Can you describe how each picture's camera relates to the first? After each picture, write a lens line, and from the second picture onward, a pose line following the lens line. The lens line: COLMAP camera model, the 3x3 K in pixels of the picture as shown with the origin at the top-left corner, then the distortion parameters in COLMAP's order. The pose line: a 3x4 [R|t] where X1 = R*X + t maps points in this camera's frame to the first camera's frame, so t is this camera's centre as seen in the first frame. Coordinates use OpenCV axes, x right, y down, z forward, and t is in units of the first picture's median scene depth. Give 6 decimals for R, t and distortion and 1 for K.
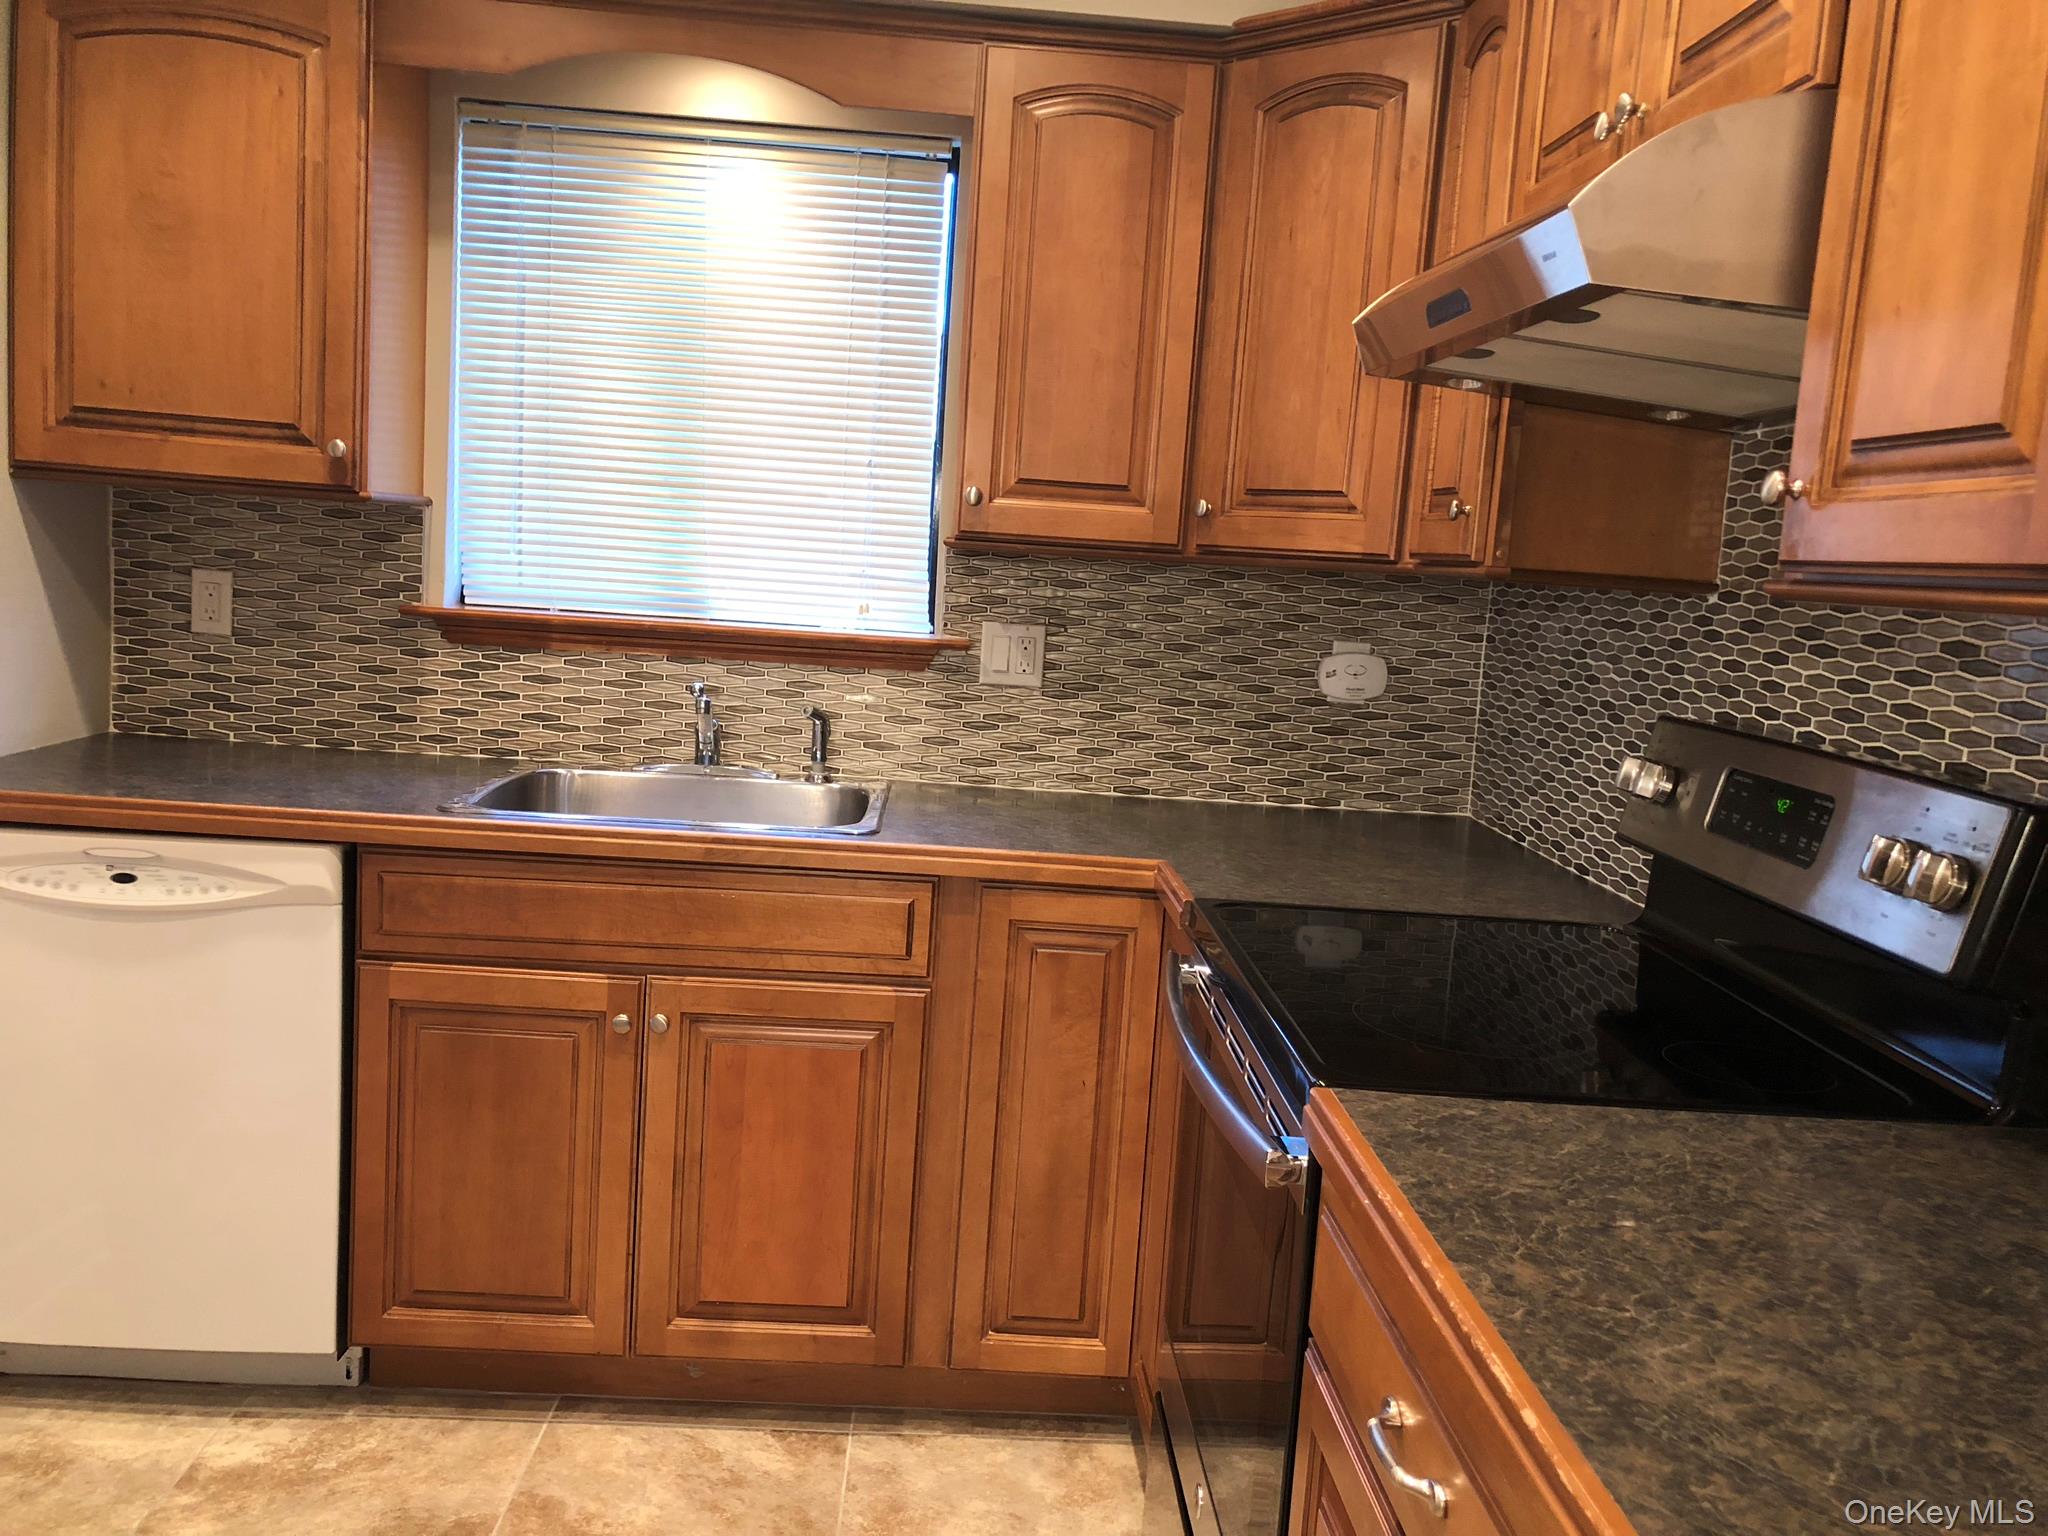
lens RADIAL K [[1651.1, 0, 1060.0], [0, 1651.1, 782.0], [0, 0, 1]] dist [0.029581, -0.034033]
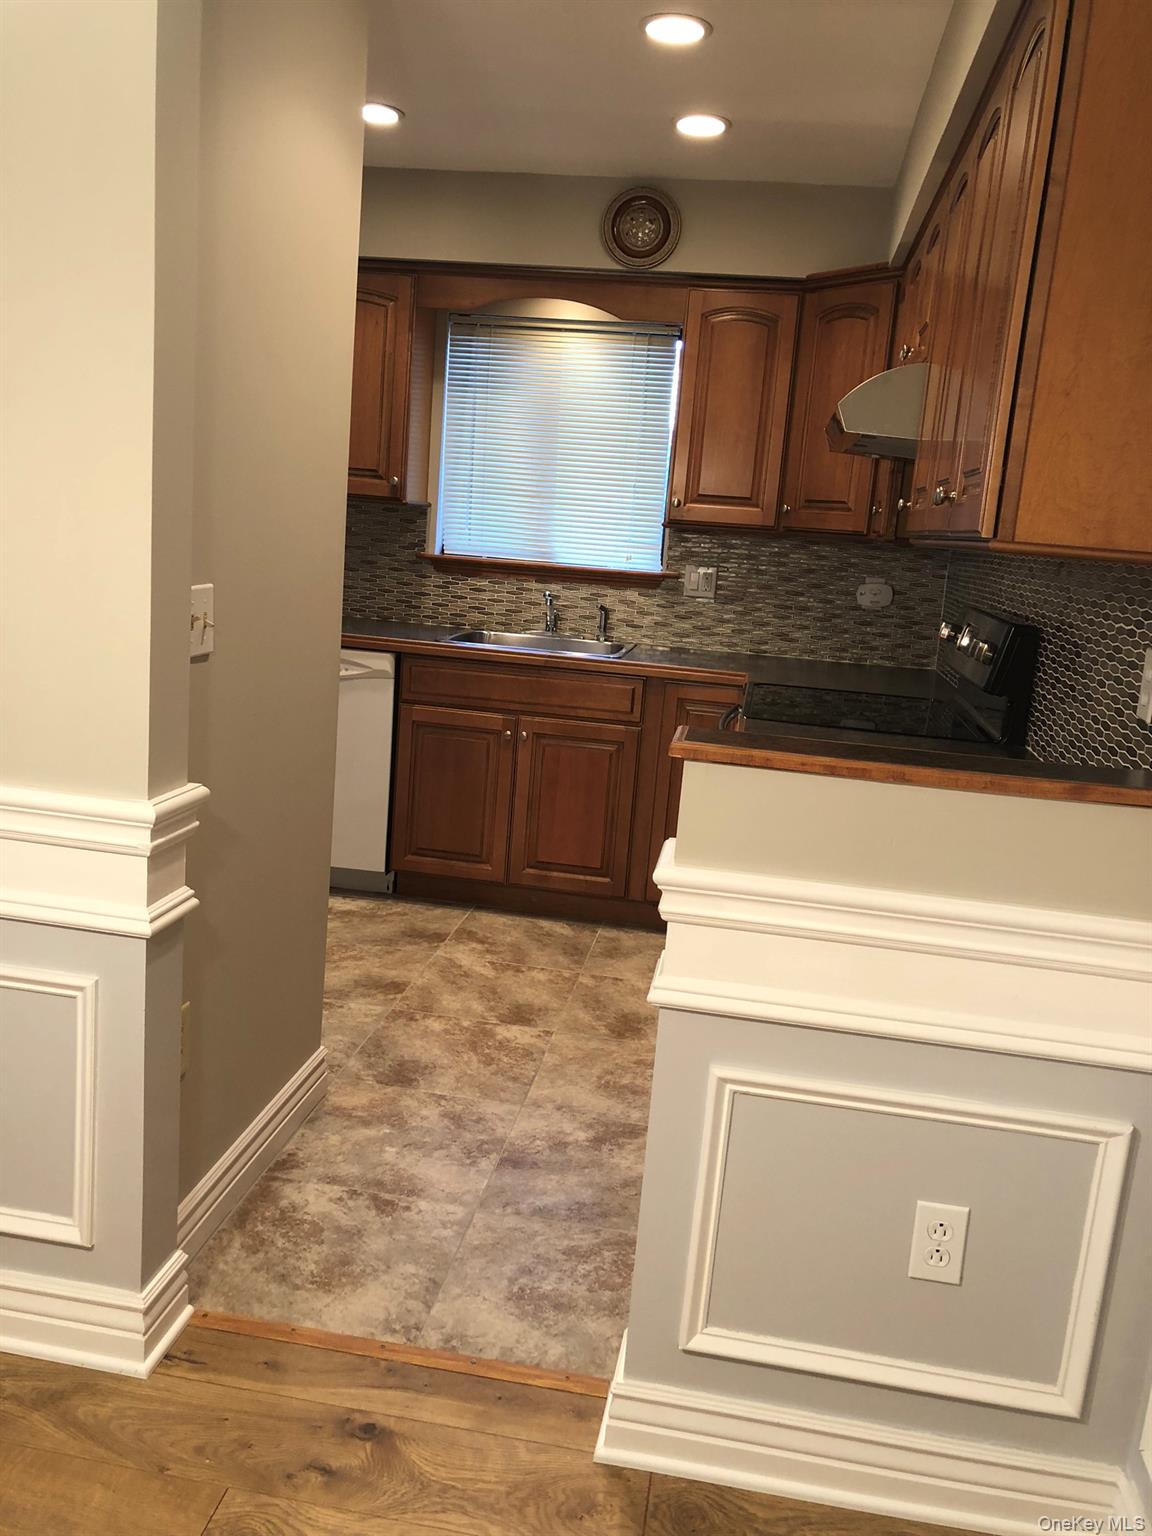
lens RADIAL K [[1238.3, 0, 570.8], [0, 1238.3, 764.9], [0, 0, 1]] dist [0.029581, -0.034033]
pose [[0.976414, 0.047417, -0.210636, 0.167542], [-0.038009, 0.998100, 0.048494, 0.090821], [0.212535, -0.039344, 0.976361, -0.598417]]
